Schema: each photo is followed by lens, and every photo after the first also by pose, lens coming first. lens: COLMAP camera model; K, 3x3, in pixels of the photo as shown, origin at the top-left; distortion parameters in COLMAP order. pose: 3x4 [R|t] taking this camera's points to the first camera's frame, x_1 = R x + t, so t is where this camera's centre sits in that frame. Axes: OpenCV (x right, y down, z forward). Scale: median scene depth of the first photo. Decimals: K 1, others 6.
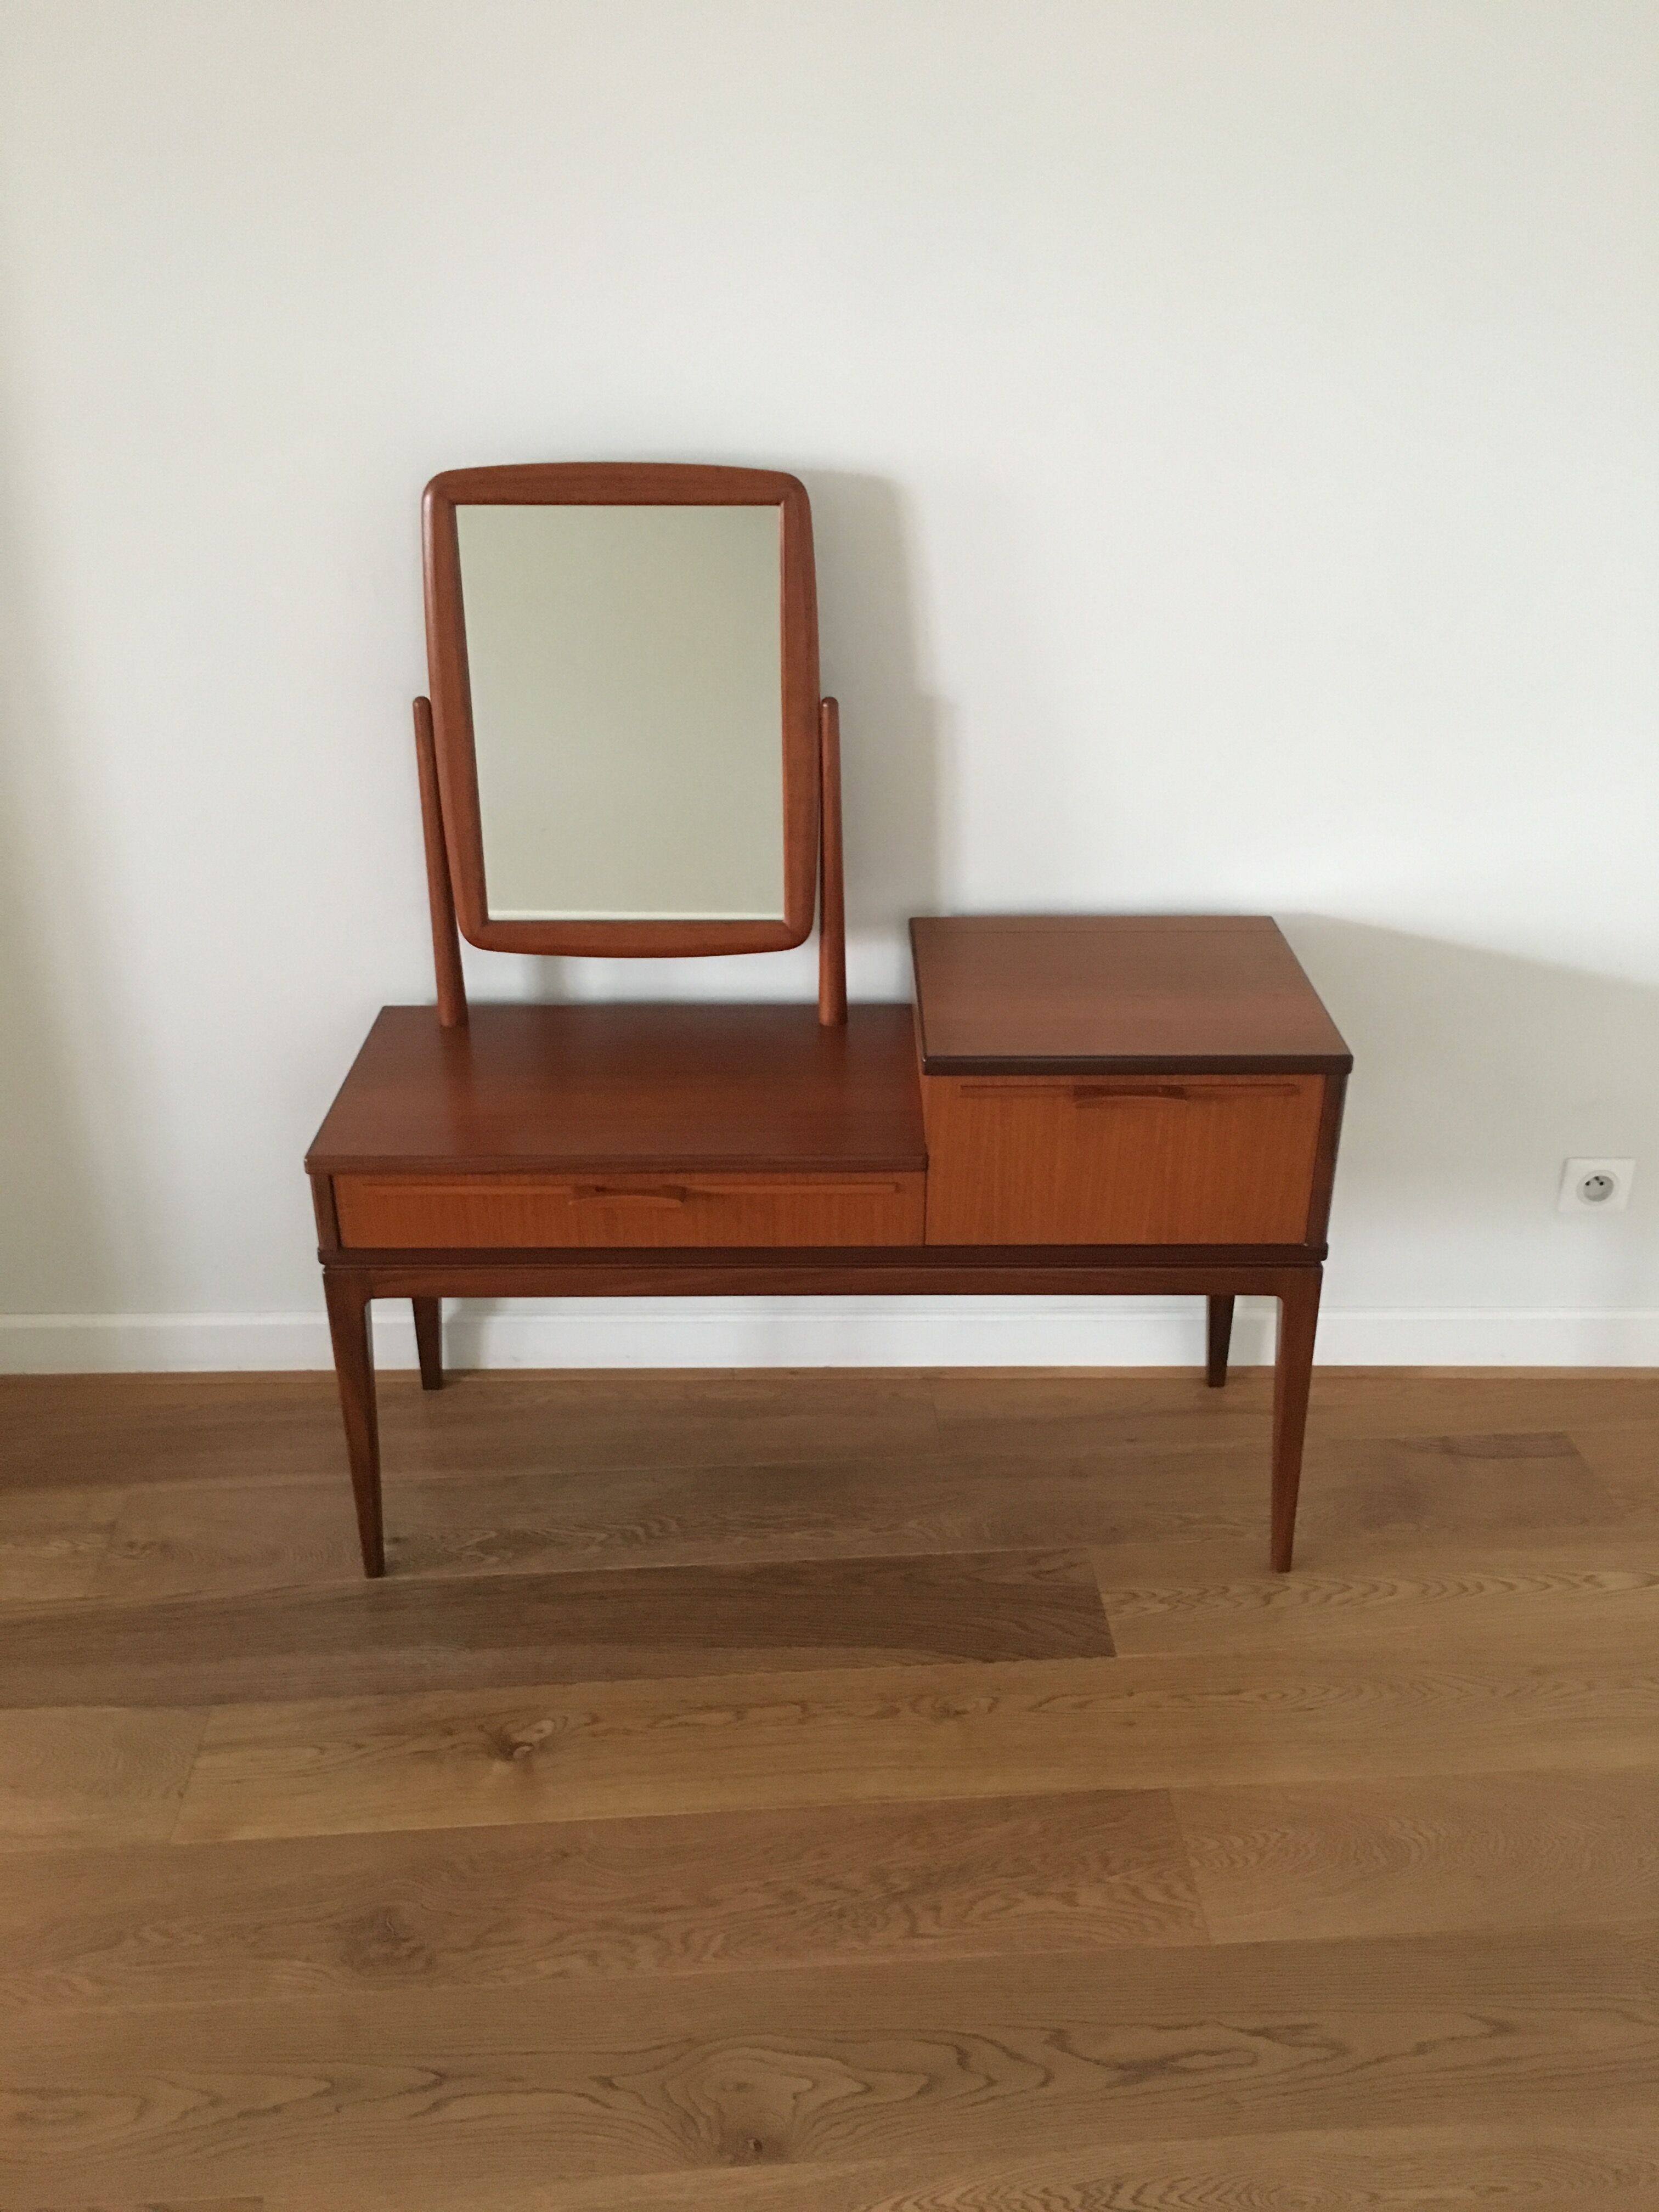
lens RADIAL K [[1898.8, 0, 831.3], [0, 1898.8, 1098.4], [0, 0, 1]] dist [0.072188, -0.107269]
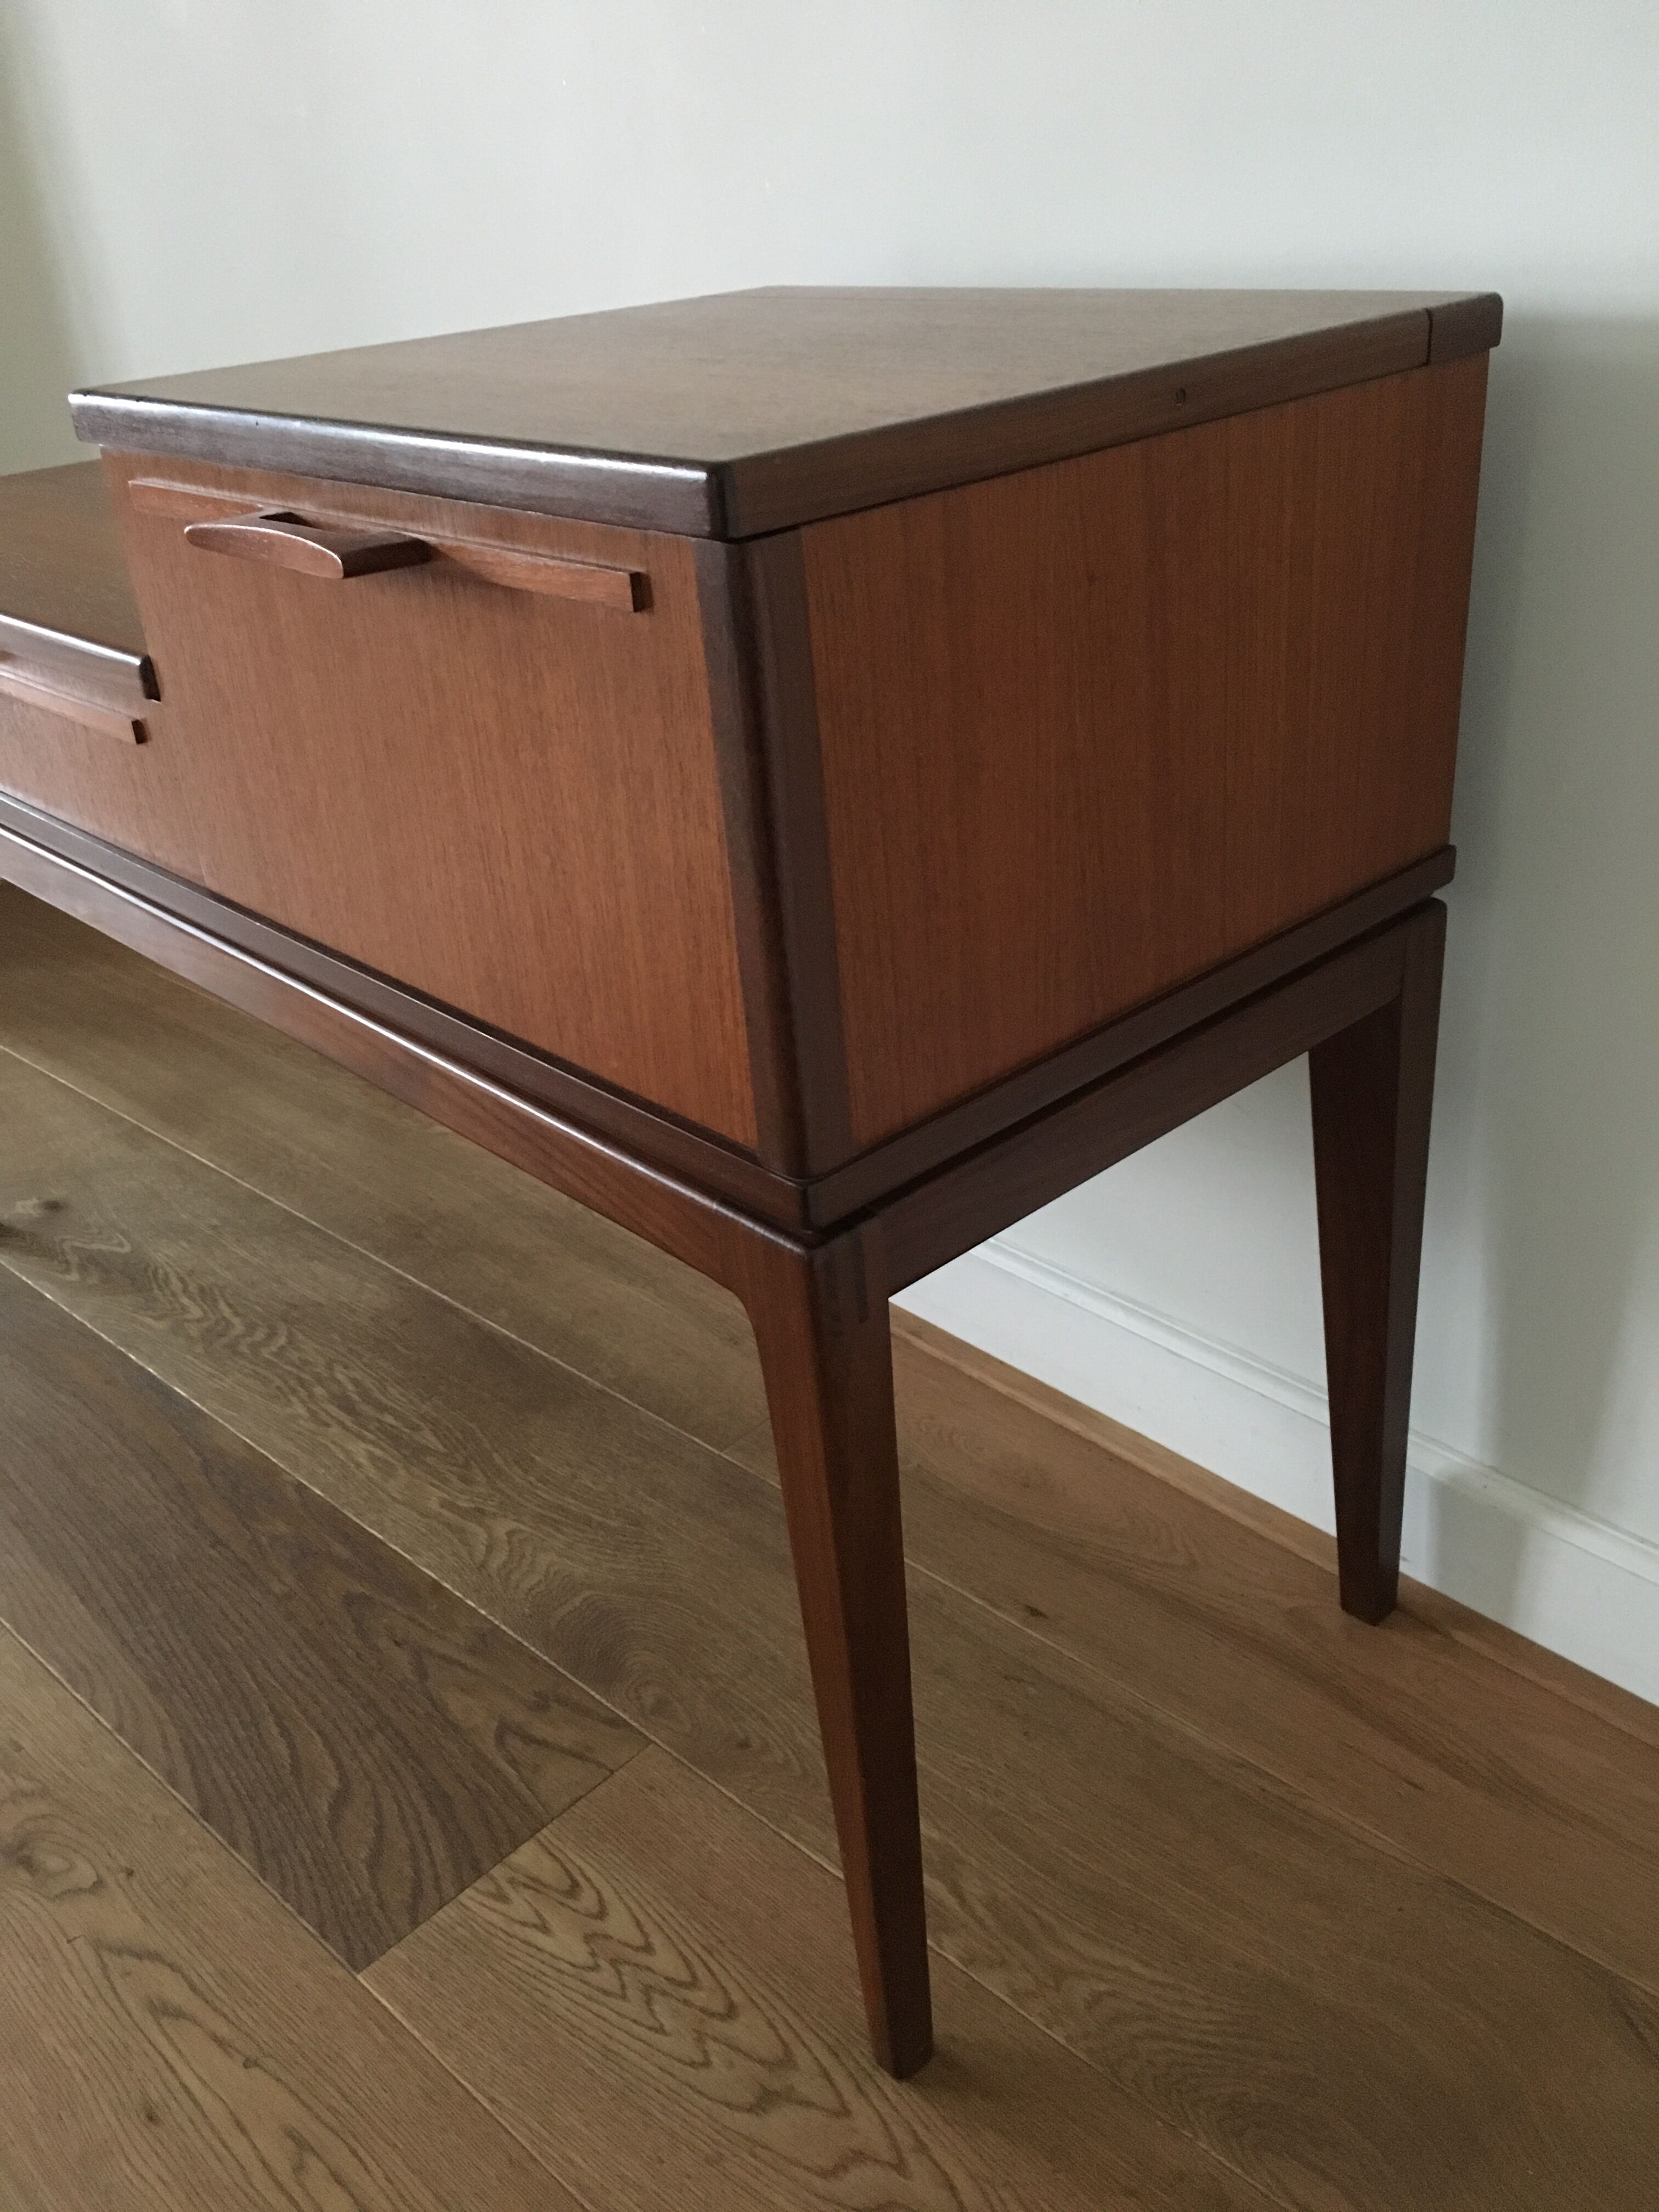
lens RADIAL K [[1898.8, 0, 835.8], [0, 1898.8, 1099.8], [0, 0, 1]] dist [0.072188, -0.107269]
pose [[0.672324, 0.296352, -0.678348, 0.433818], [-0.261976, 0.952318, 0.156392, 0.014587], [0.692351, 0.072565, 0.717903, 0.728717]]
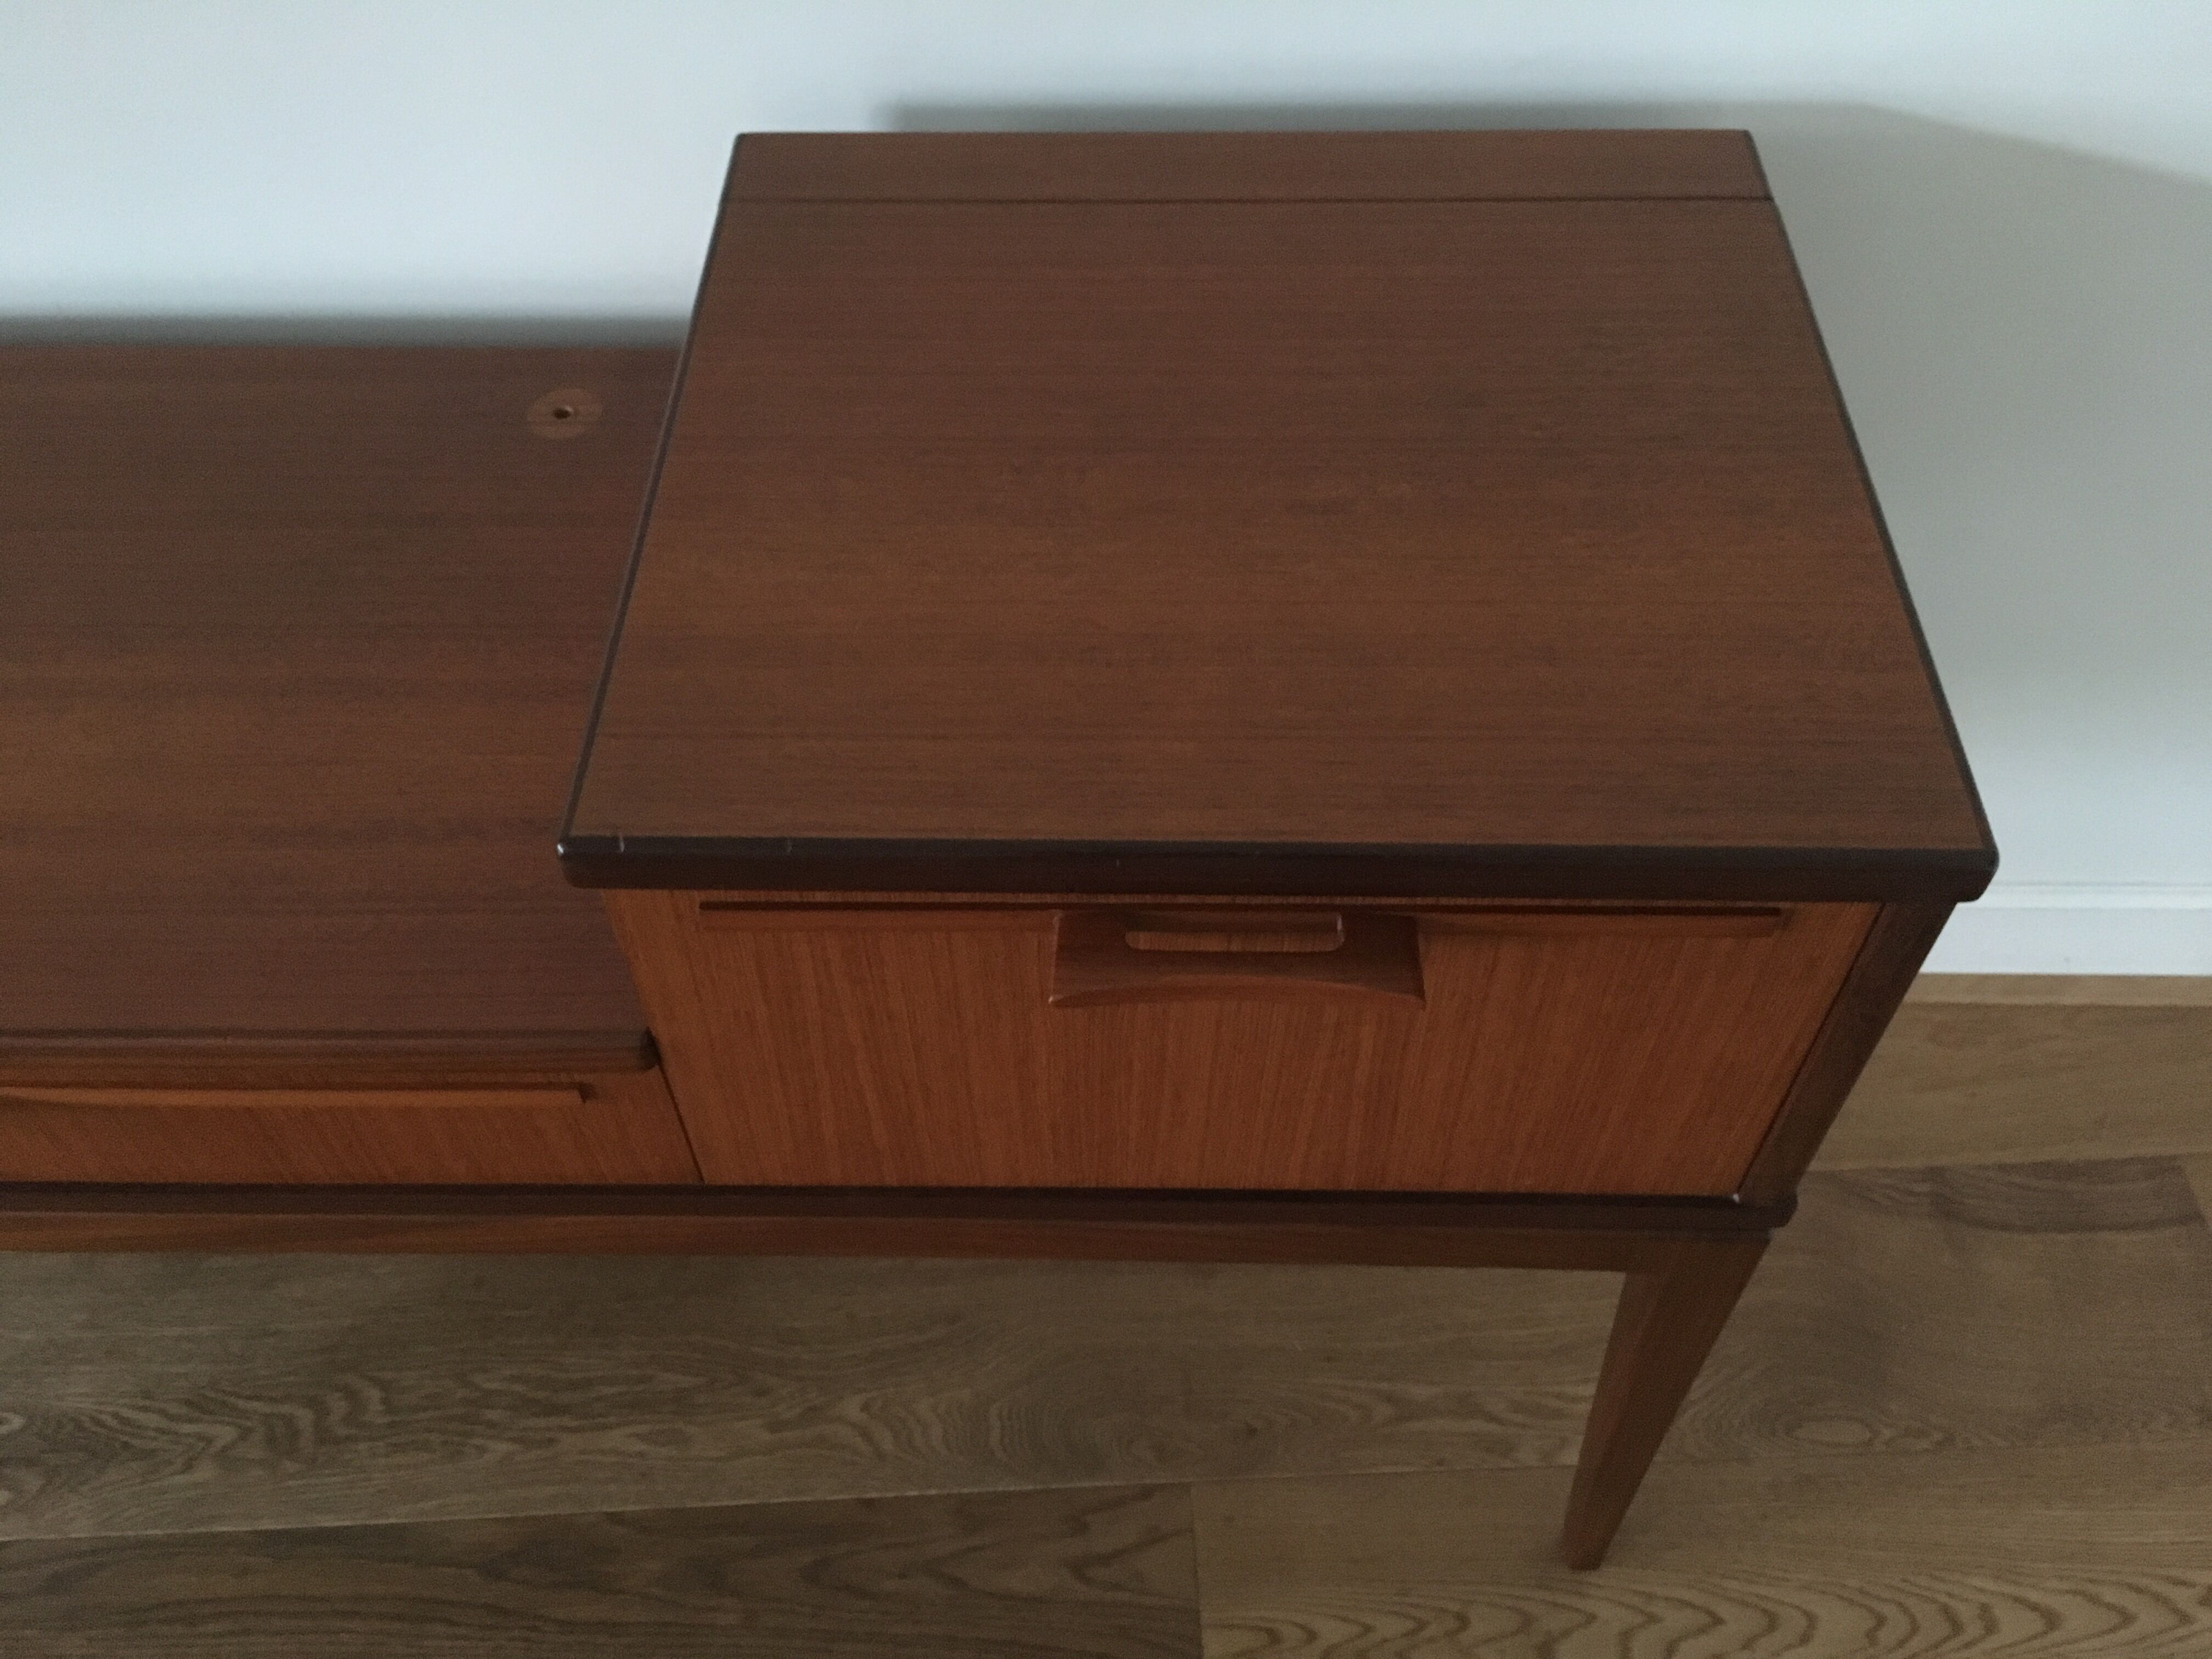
lens RADIAL K [[1898.8, 0, 1096.6], [0, 1898.8, 808.9], [0, 0, 1]] dist [0.072188, -0.107269]
pose [[0.999569, 0.010914, -0.027255, 0.125666], [0.001297, 0.911016, 0.412368, -0.134039], [0.029330, -0.412226, 0.910609, 0.643390]]
